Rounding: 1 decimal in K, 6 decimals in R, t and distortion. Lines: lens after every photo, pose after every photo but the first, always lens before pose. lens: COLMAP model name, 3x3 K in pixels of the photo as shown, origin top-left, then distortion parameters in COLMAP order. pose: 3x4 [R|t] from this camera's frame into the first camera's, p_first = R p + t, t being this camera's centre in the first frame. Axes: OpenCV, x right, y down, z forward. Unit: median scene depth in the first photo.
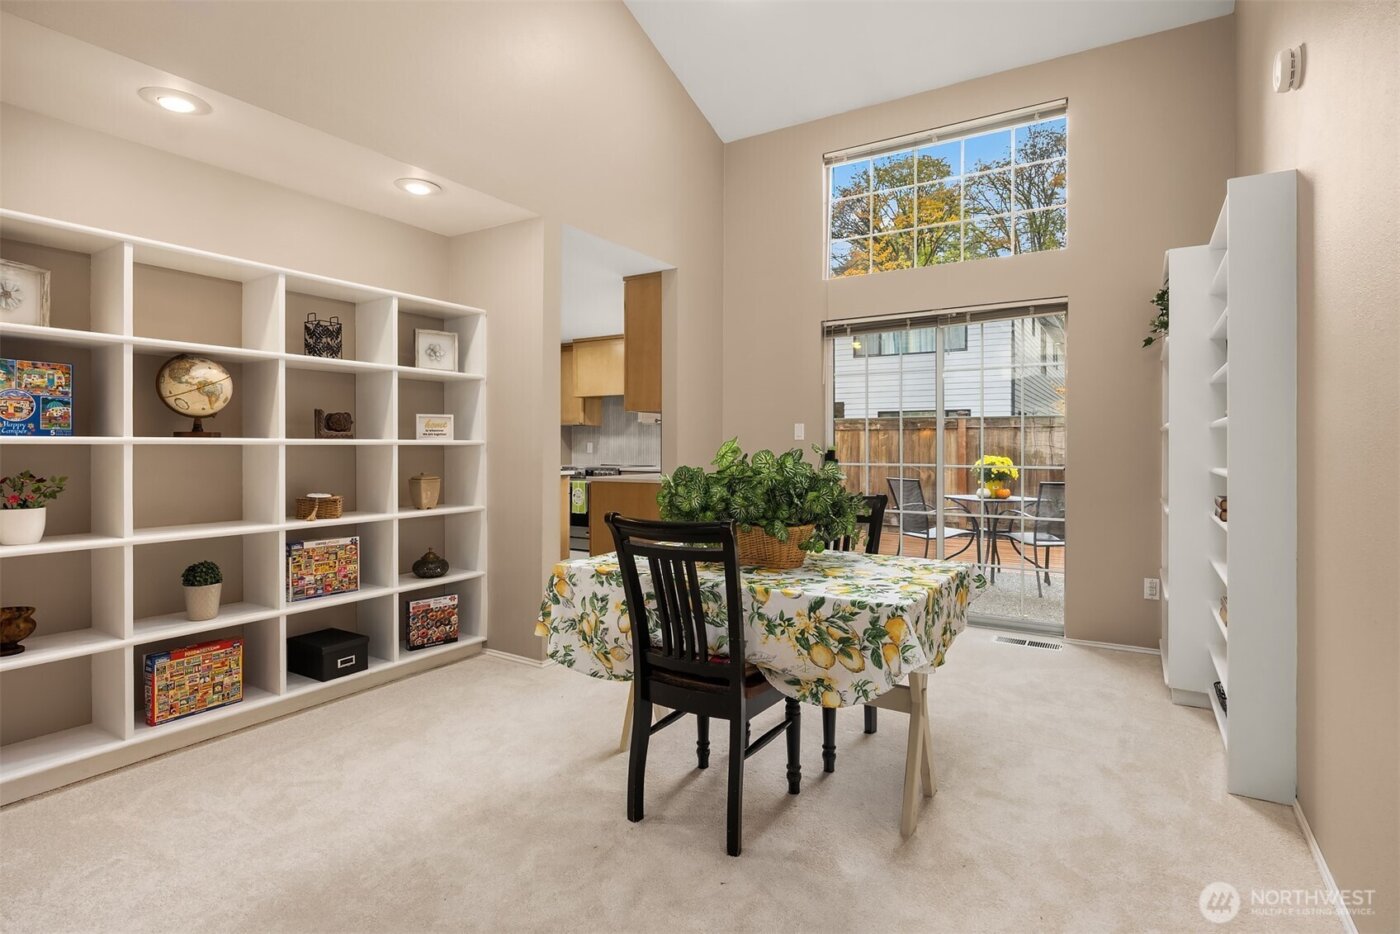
lens RADIAL K [[696.9, 0, 711.7], [0, 696.9, 449.2], [0, 0, 1]] dist [-0.002391, -0.000561]
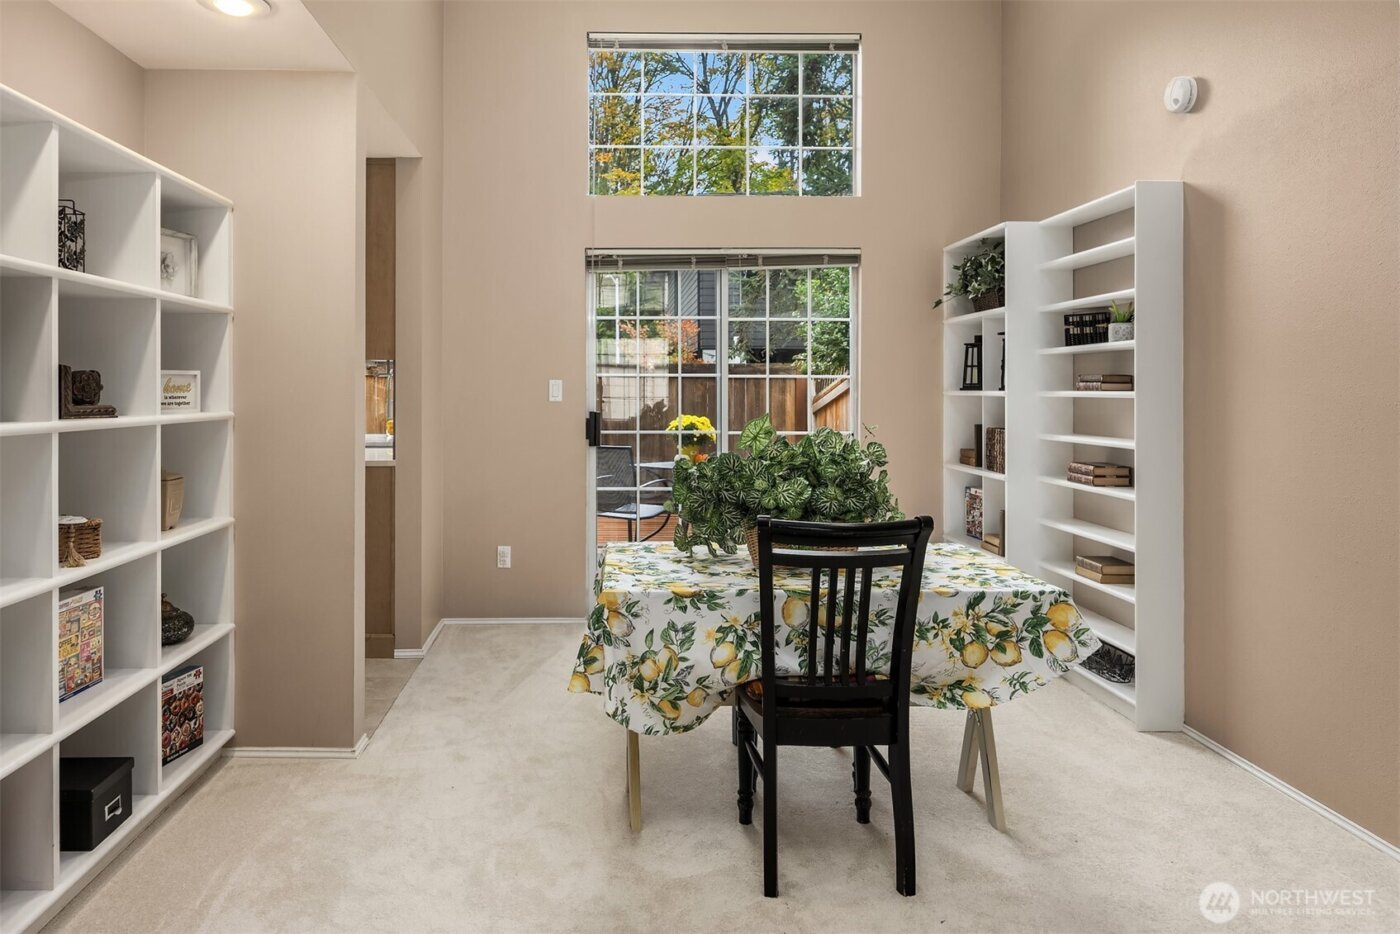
lens RADIAL K [[984.6, 0, 635.6], [0, 984.6, 386.5], [0, 0, 1]] dist [0.002738, 0.011646]
pose [[0.838536, 0.004348, 0.544829, -0.804621], [-0.001348, 0.999982, -0.005905, -0.048244], [-0.544845, 0.004217, 0.838526, 0.111008]]
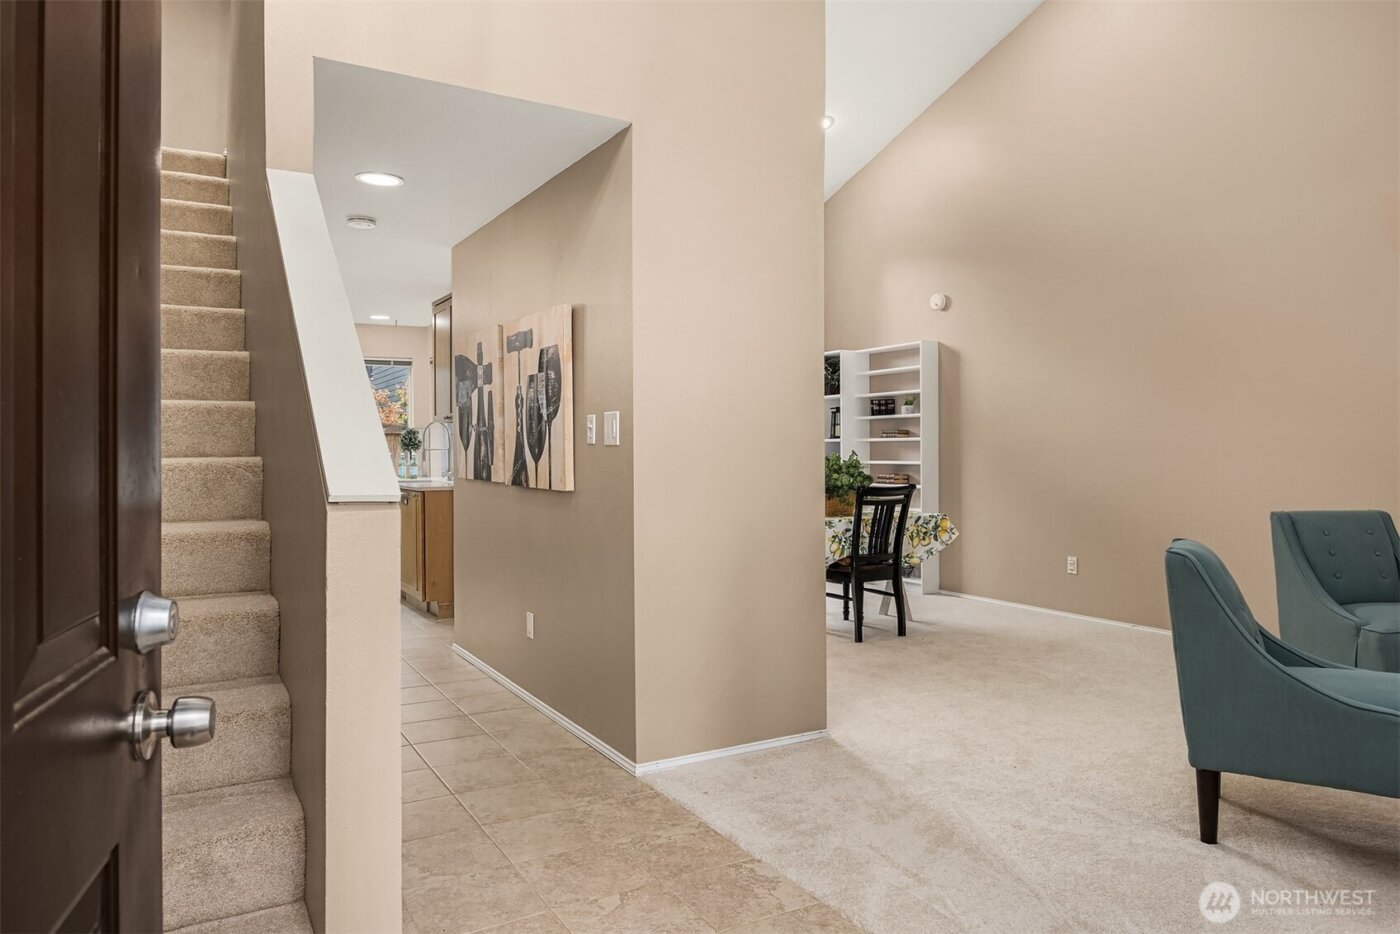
lens RADIAL K [[984.6, 0, 691.6], [0, 984.6, 460.8], [0, 0, 1]] dist [0.002738, 0.011646]
pose [[0.465040, -0.010155, 0.885232, -2.598619], [0.007699, 0.999943, 0.007427, -0.002068], [-0.885256, 0.003361, 0.465091, 0.117718]]
